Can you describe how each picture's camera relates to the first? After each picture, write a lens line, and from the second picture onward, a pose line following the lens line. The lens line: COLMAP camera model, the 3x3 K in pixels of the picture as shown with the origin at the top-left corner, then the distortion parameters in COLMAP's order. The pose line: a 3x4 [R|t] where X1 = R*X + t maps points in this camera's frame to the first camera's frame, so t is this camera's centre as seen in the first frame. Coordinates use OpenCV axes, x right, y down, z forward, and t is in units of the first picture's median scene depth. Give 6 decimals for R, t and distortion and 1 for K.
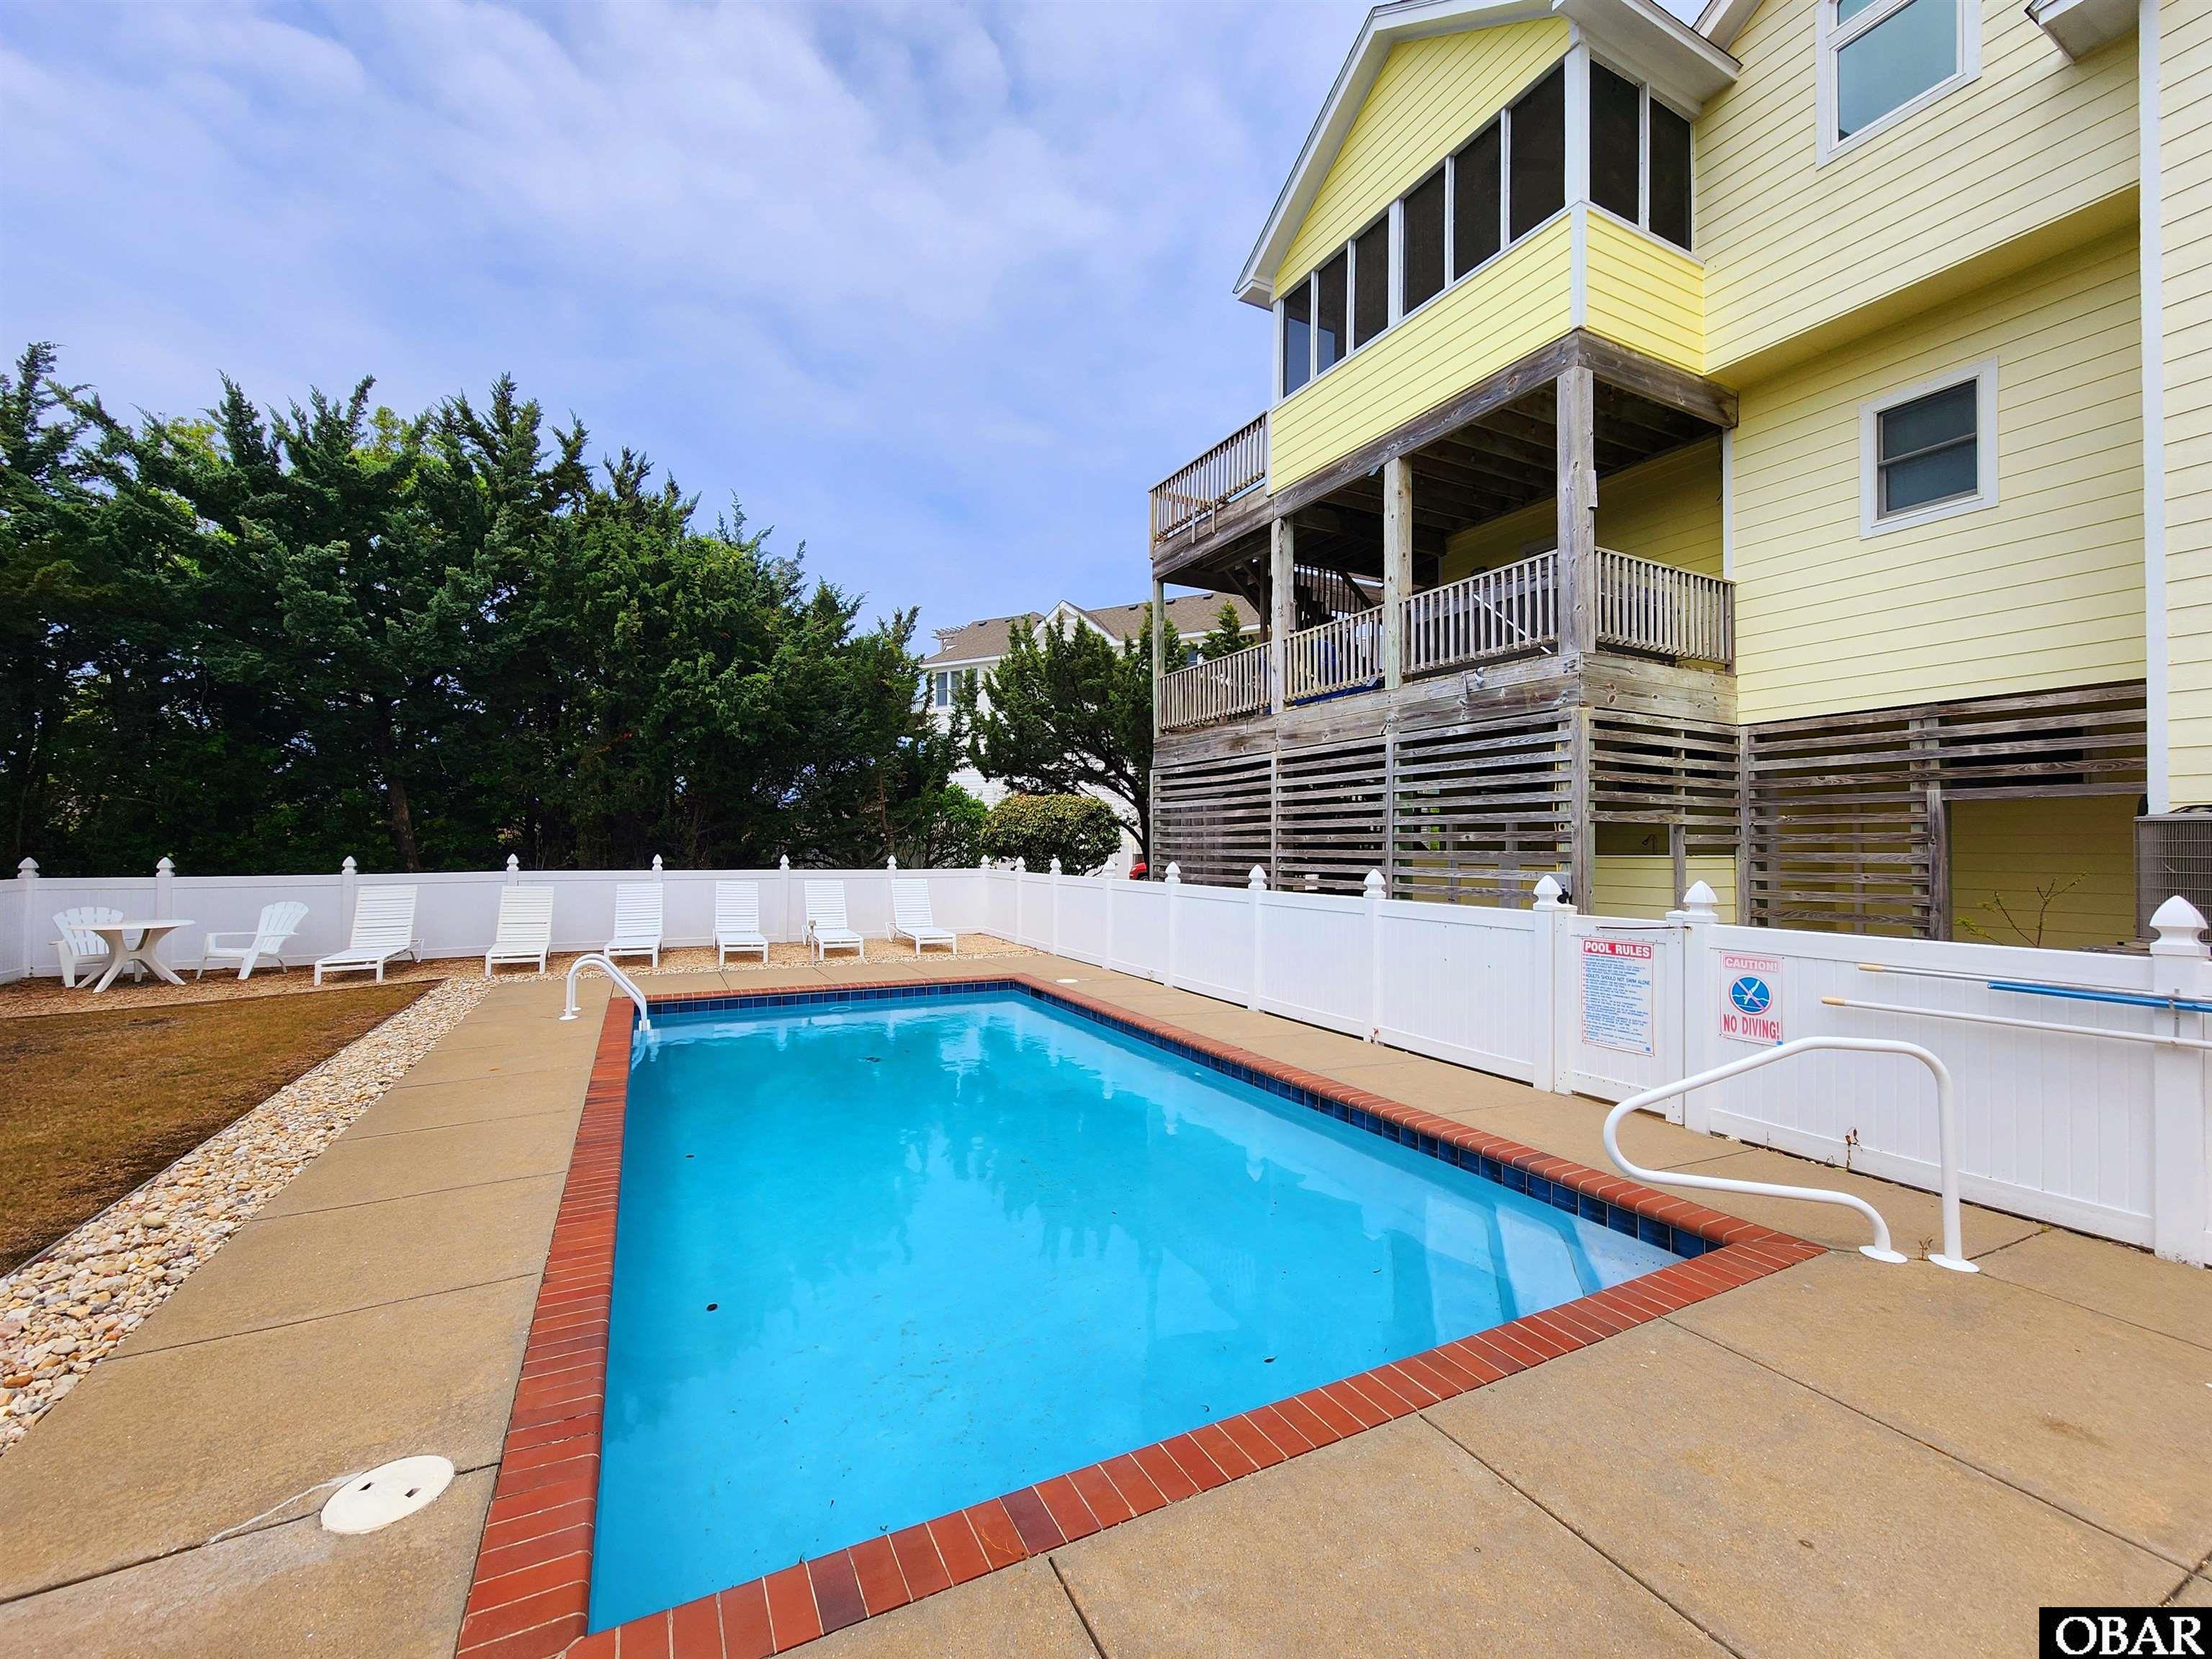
lens RADIAL K [[908.5, 0, 1108.8], [0, 908.5, 839.2], [0, 0, 1]] dist [0.004621, -0.001478]
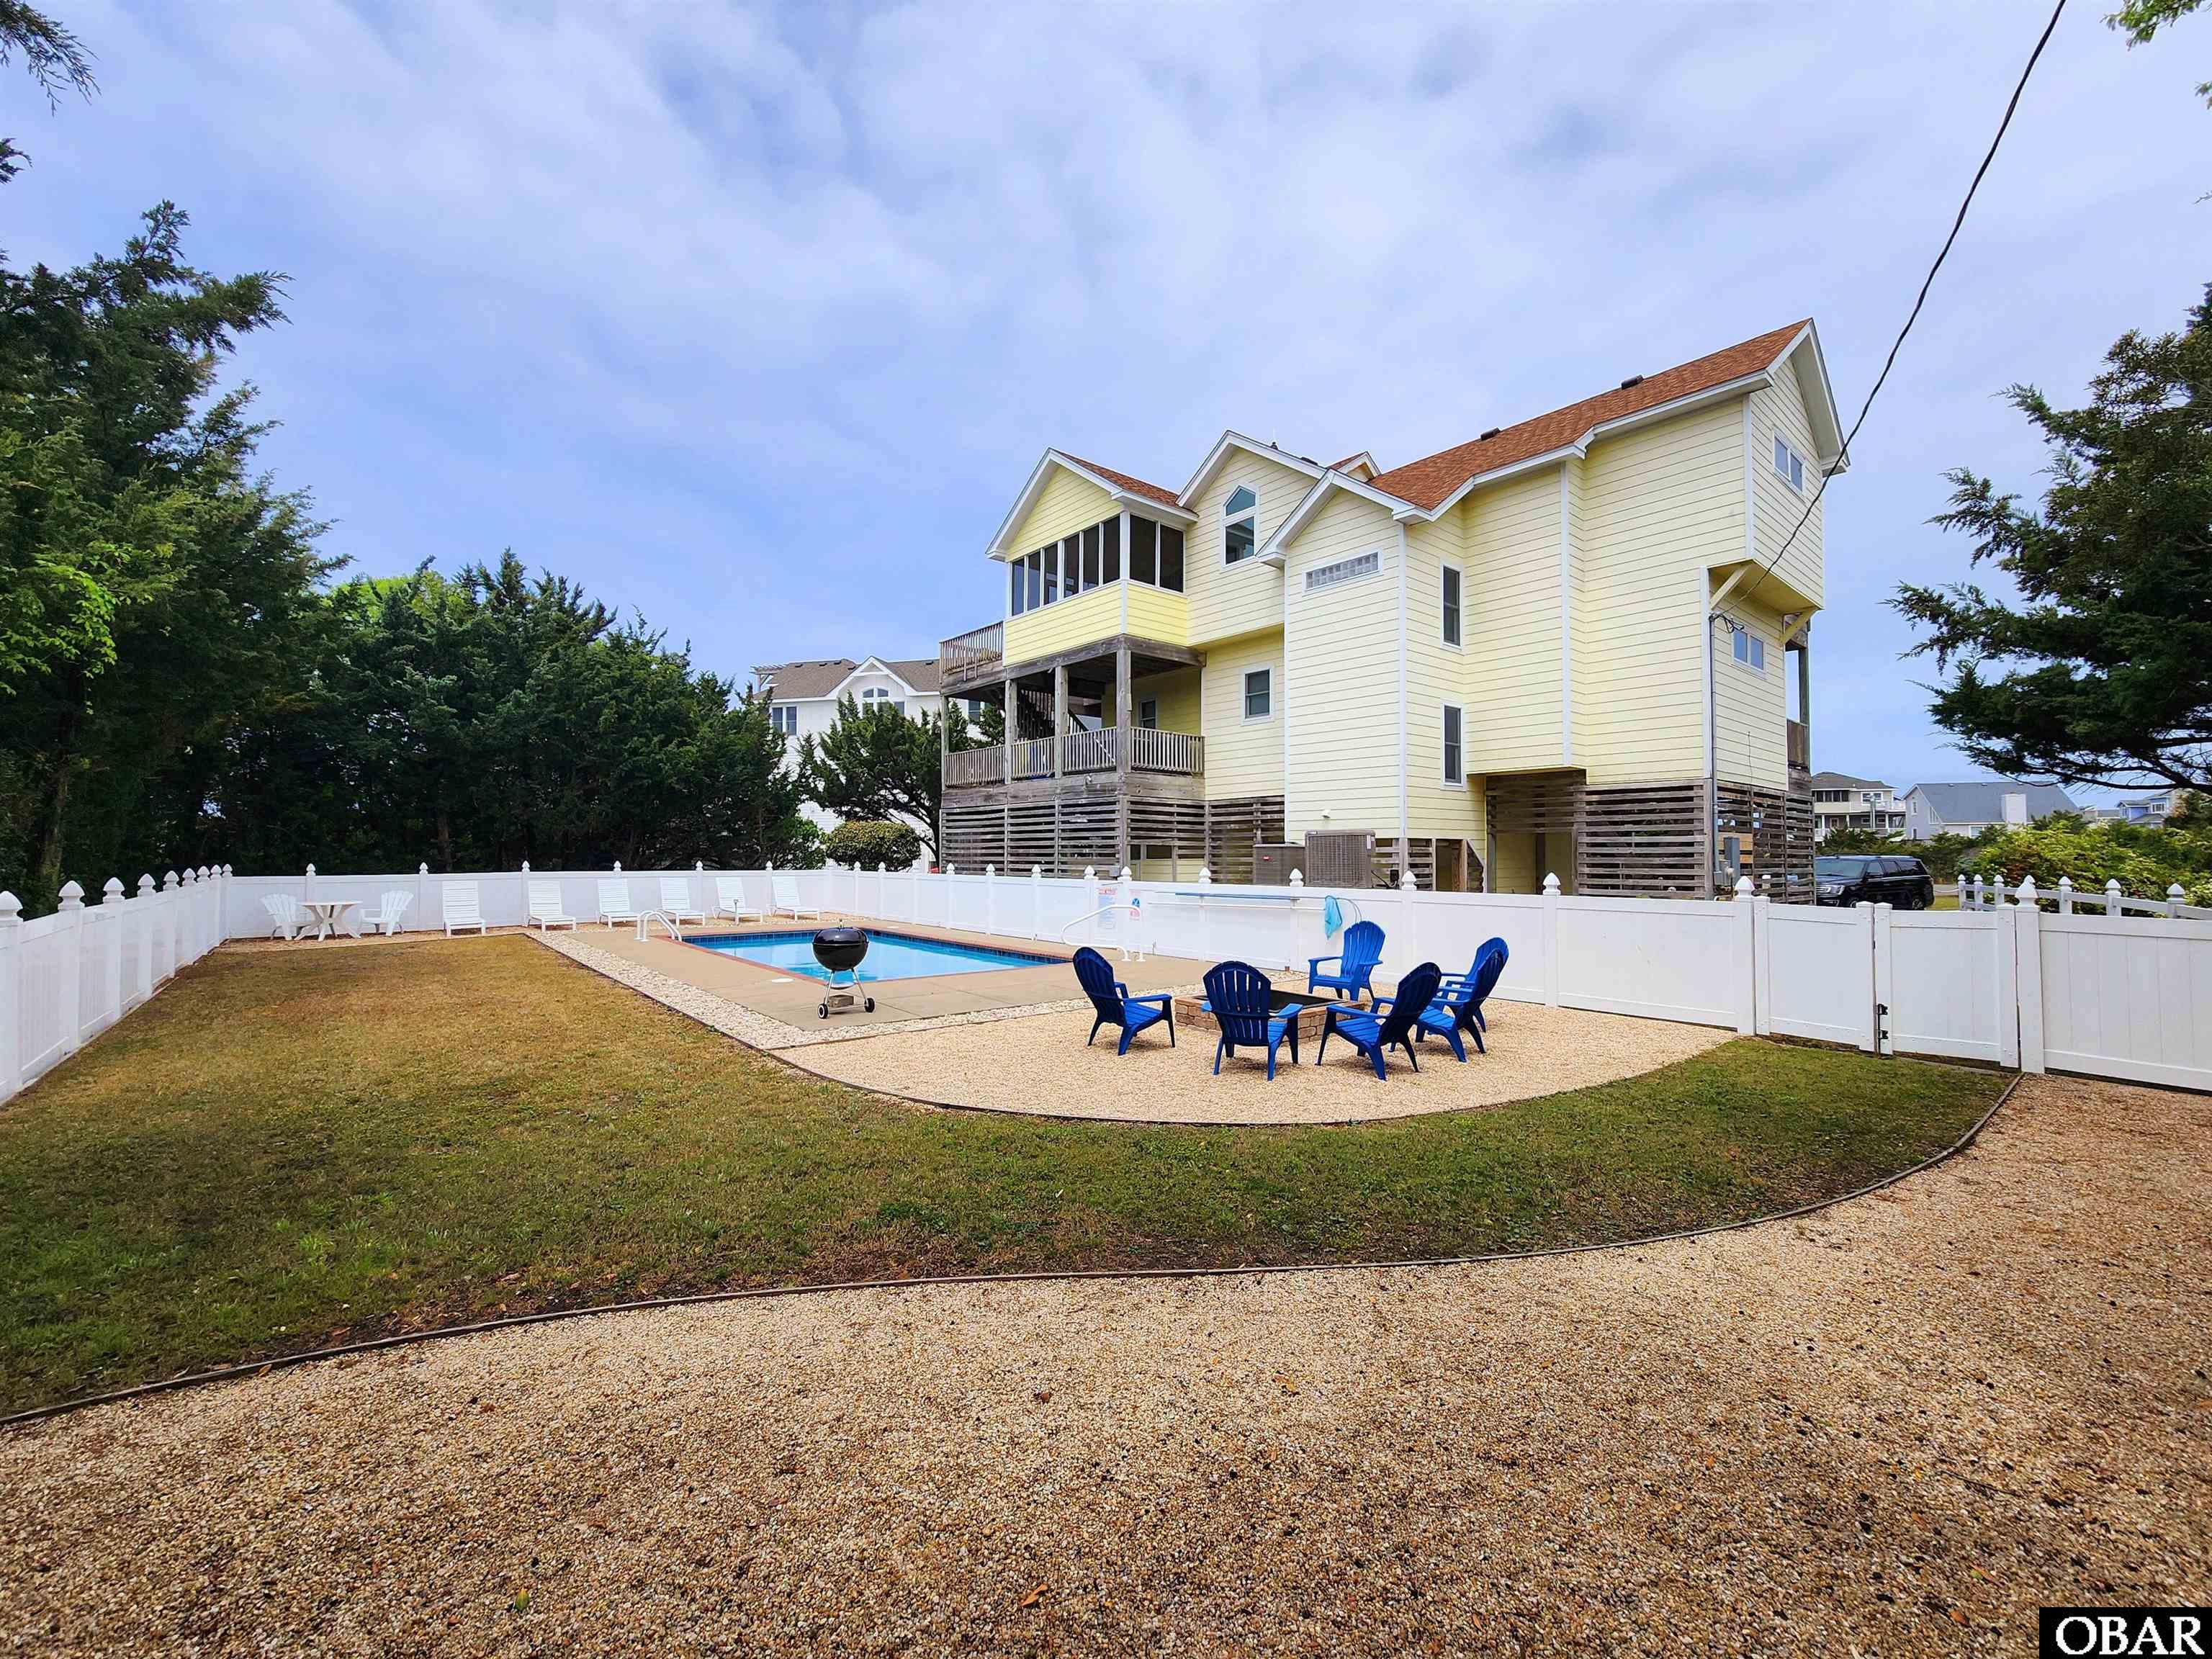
lens RADIAL K [[908.5, 0, 1106.0], [0, 908.5, 848.9], [0, 0, 1]] dist [0.004621, -0.001478]
pose [[0.975542, -0.000437, 0.219813, -0.029276], [0.000293, 1.000000, 0.000689, -0.006112], [-0.219813, -0.000607, 0.975542, -0.876666]]
